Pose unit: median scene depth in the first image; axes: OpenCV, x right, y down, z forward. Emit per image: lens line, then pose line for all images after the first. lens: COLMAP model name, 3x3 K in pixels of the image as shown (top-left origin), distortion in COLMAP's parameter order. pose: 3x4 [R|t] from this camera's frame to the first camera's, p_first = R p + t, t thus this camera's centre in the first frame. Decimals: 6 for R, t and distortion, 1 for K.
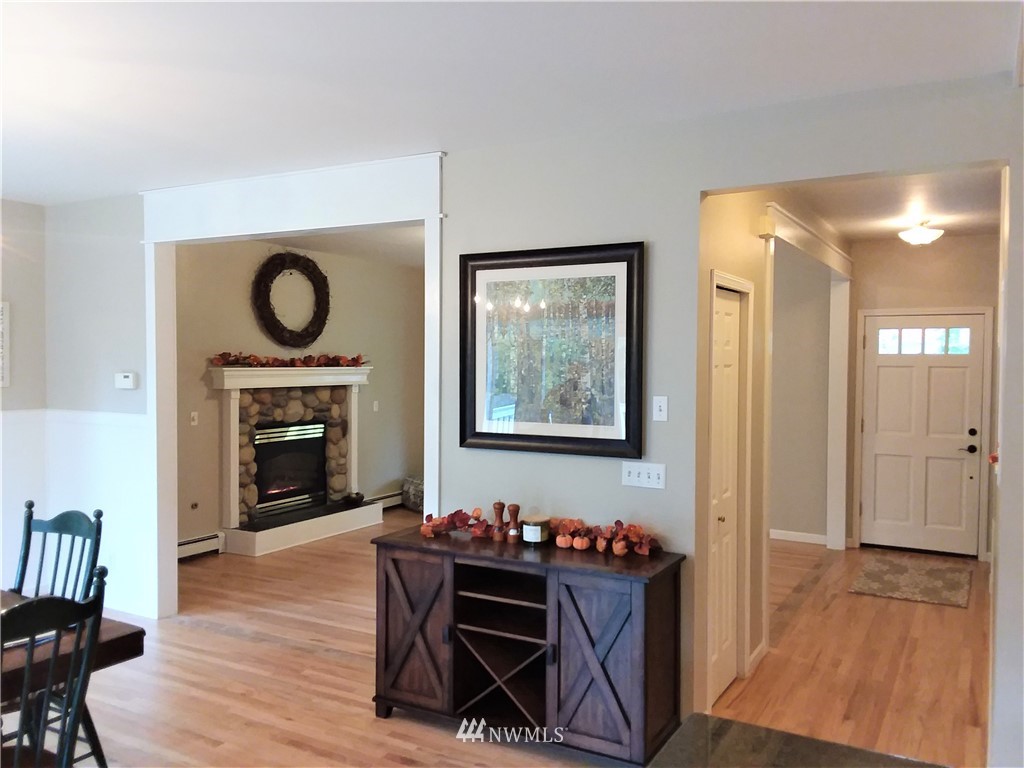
lens RADIAL K [[826.8, 0, 517.6], [0, 826.8, 387.6], [0, 0, 1]] dist [0.113003, -0.209061]
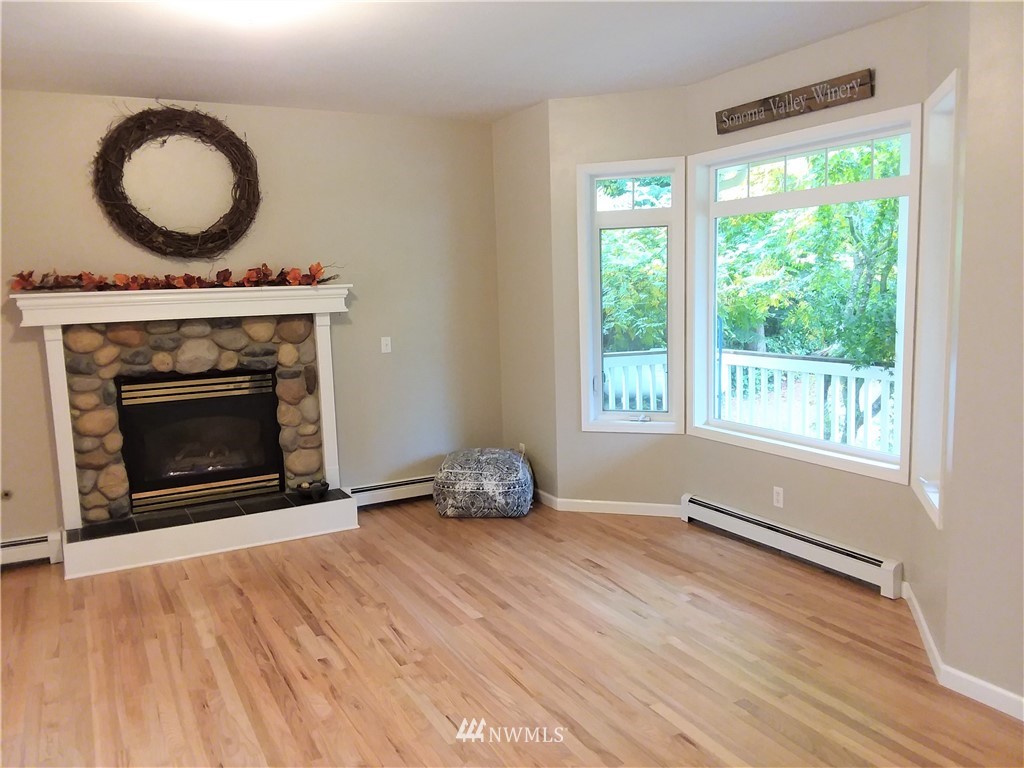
lens RADIAL K [[826.8, 0, 517.6], [0, 826.8, 387.6], [0, 0, 1]] dist [0.113003, -0.209061]
pose [[0.843439, 0.041239, -0.535640, 0.335005], [0.017030, 0.994496, 0.103382, -0.012143], [0.536955, -0.096318, 0.838094, 0.638895]]
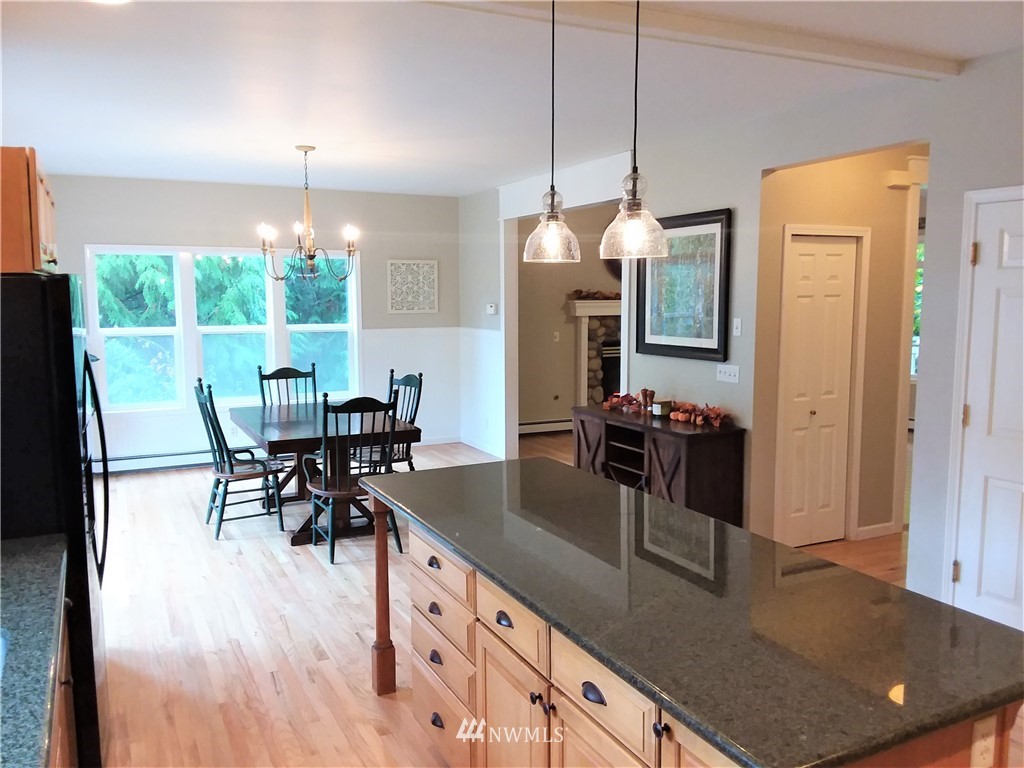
lens RADIAL K [[826.8, 0, 517.6], [0, 826.8, 387.6], [0, 0, 1]] dist [0.113003, -0.209061]
pose [[0.830747, 0.051861, -0.554229, 0.336025], [-0.007013, 0.996547, 0.082737, 0.006929], [0.556606, -0.064846, 0.828242, -0.204085]]
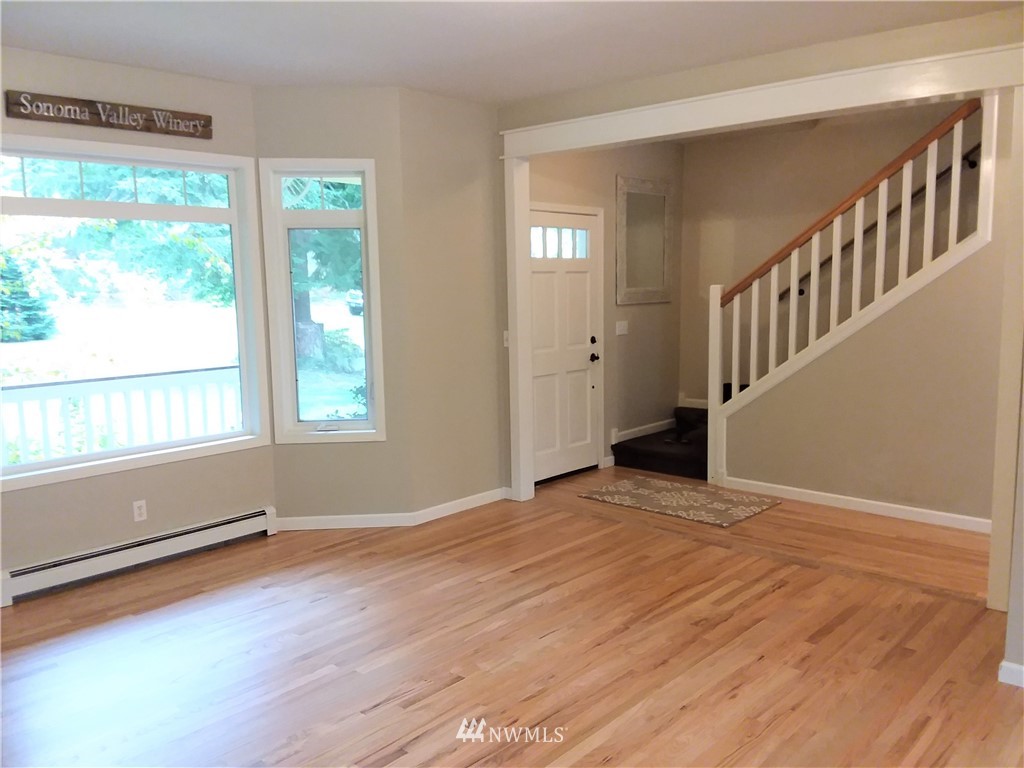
lens RADIAL K [[826.8, 0, 517.6], [0, 826.8, 387.6], [0, 0, 1]] dist [0.113003, -0.209061]
pose [[0.216644, -0.133516, 0.967077, -0.399637], [0.049481, 0.990832, 0.125711, -0.016736], [-0.974996, 0.020618, 0.221265, 0.863321]]
